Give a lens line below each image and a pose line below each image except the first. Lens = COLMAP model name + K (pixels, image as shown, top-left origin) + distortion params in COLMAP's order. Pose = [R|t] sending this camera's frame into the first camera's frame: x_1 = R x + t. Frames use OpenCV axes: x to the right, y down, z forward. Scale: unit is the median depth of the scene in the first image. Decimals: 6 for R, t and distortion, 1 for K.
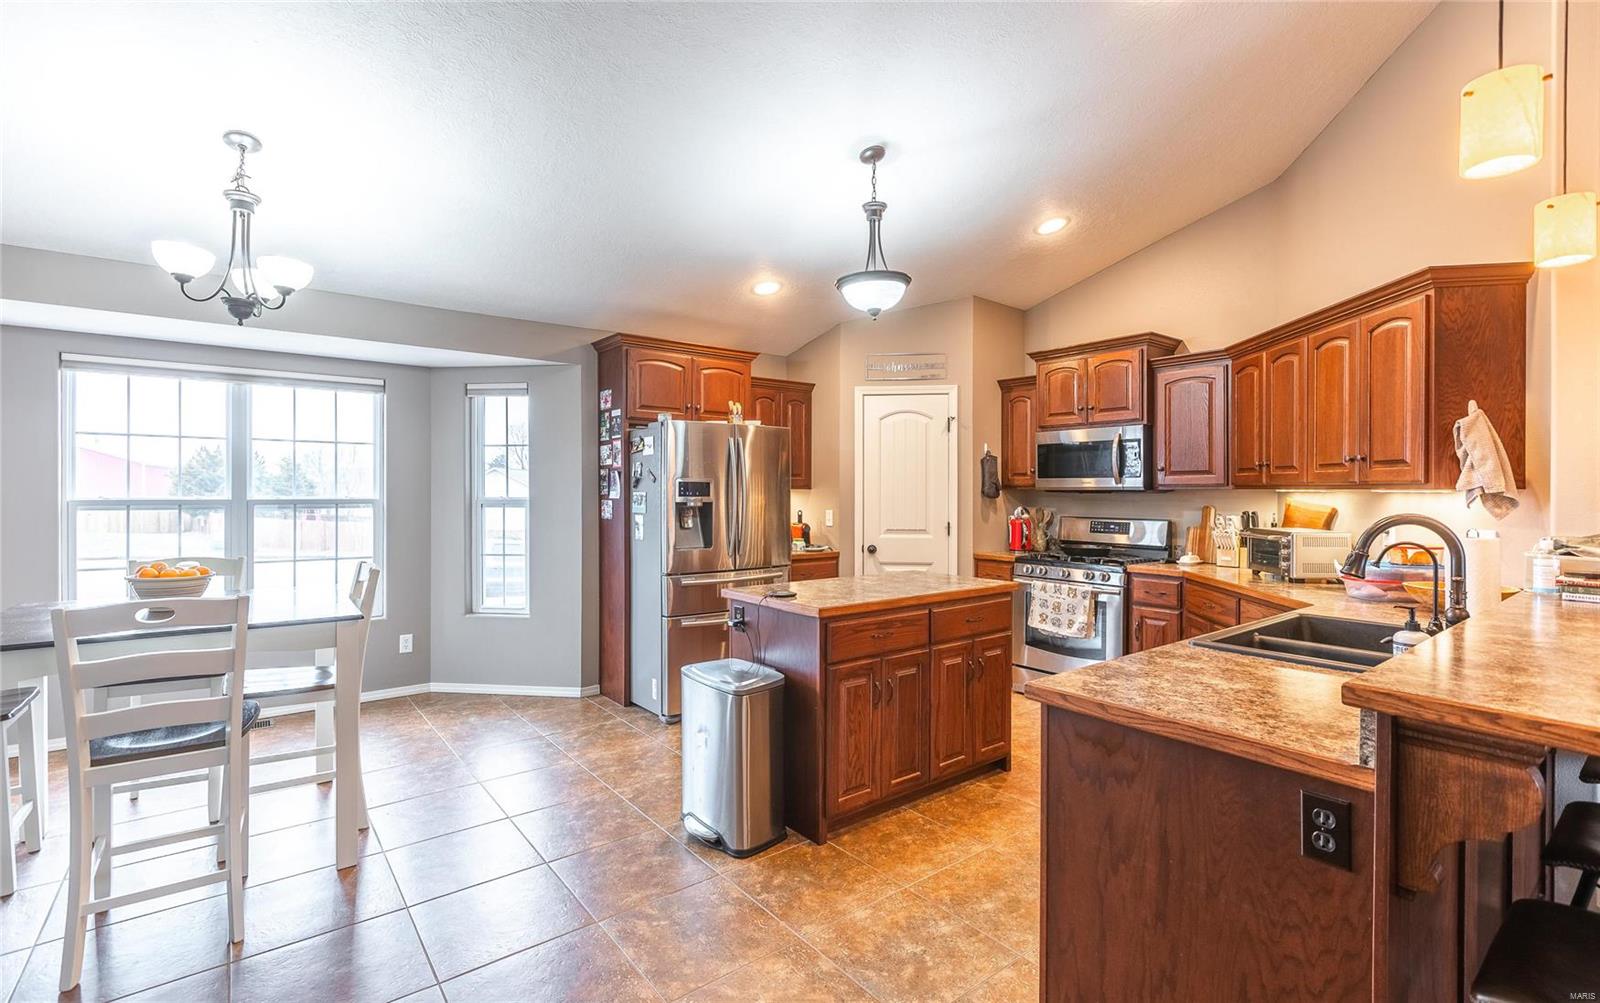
lens RADIAL K [[718.3, 0, 791.0], [0, 718.3, 496.9], [0, 0, 1]] dist [0.003071, 0.000092]
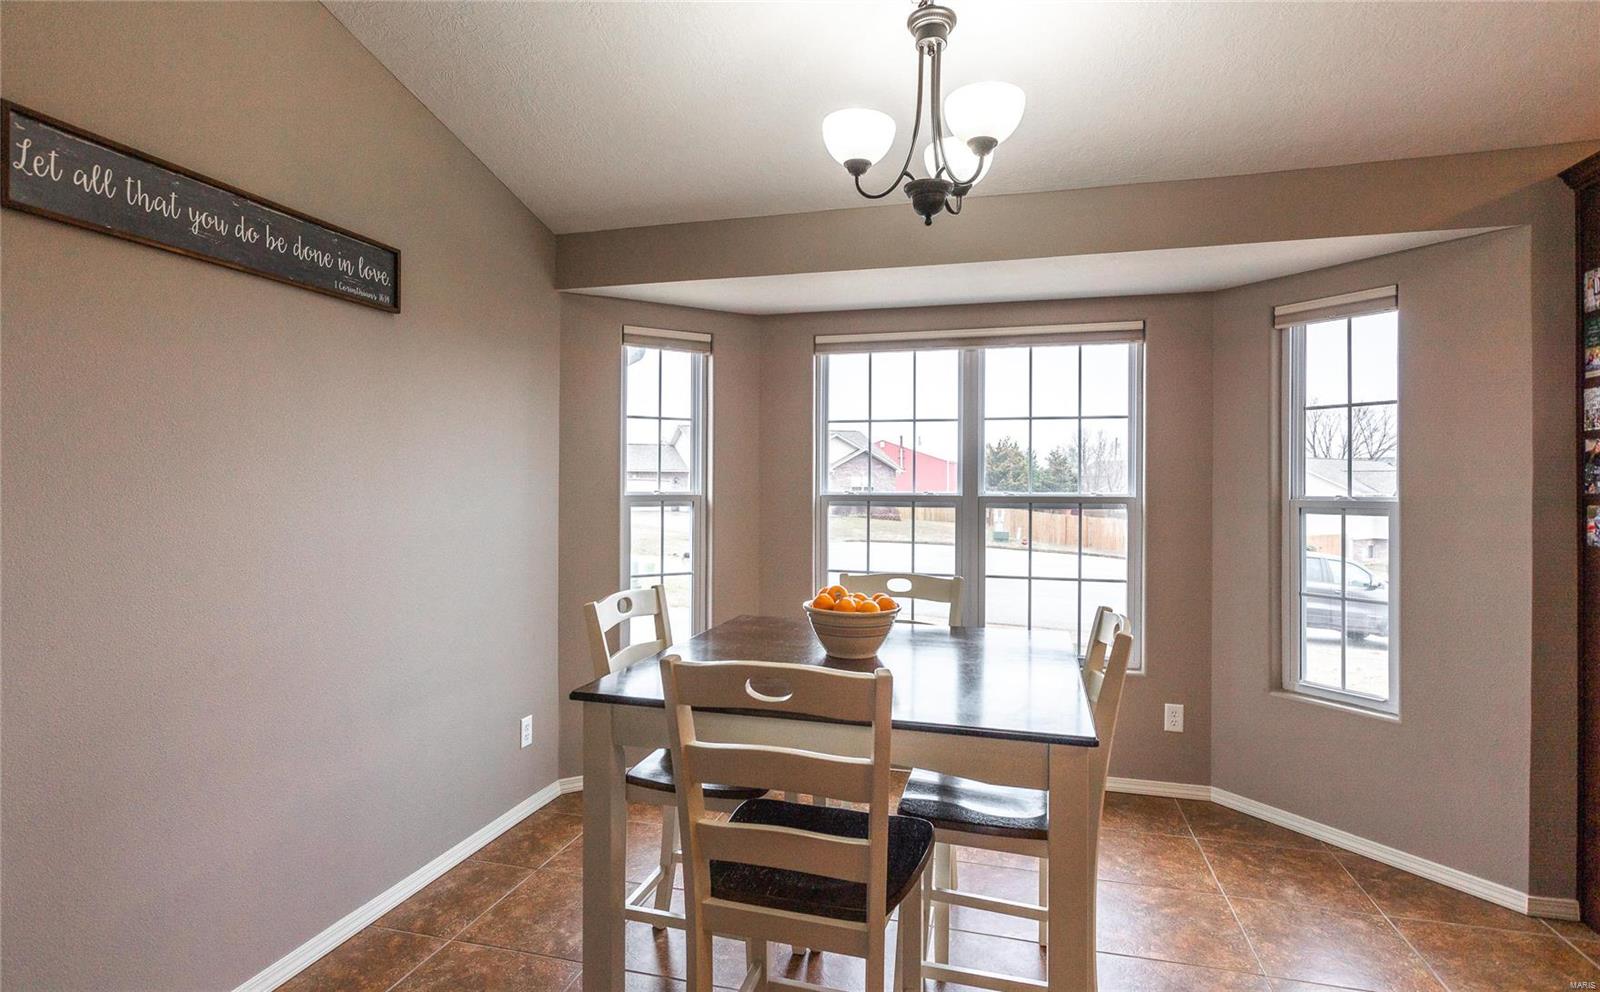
lens RADIAL K [[807.6, 0, 787.8], [0, 807.6, 483.6], [0, 0, 1]] dist [-0.000476, -0.000347]
pose [[0.596491, 0.000346, -0.802620, -0.160911], [-0.007576, 0.999958, -0.005199, -0.003193], [0.802584, 0.009182, 0.596468, 0.287906]]
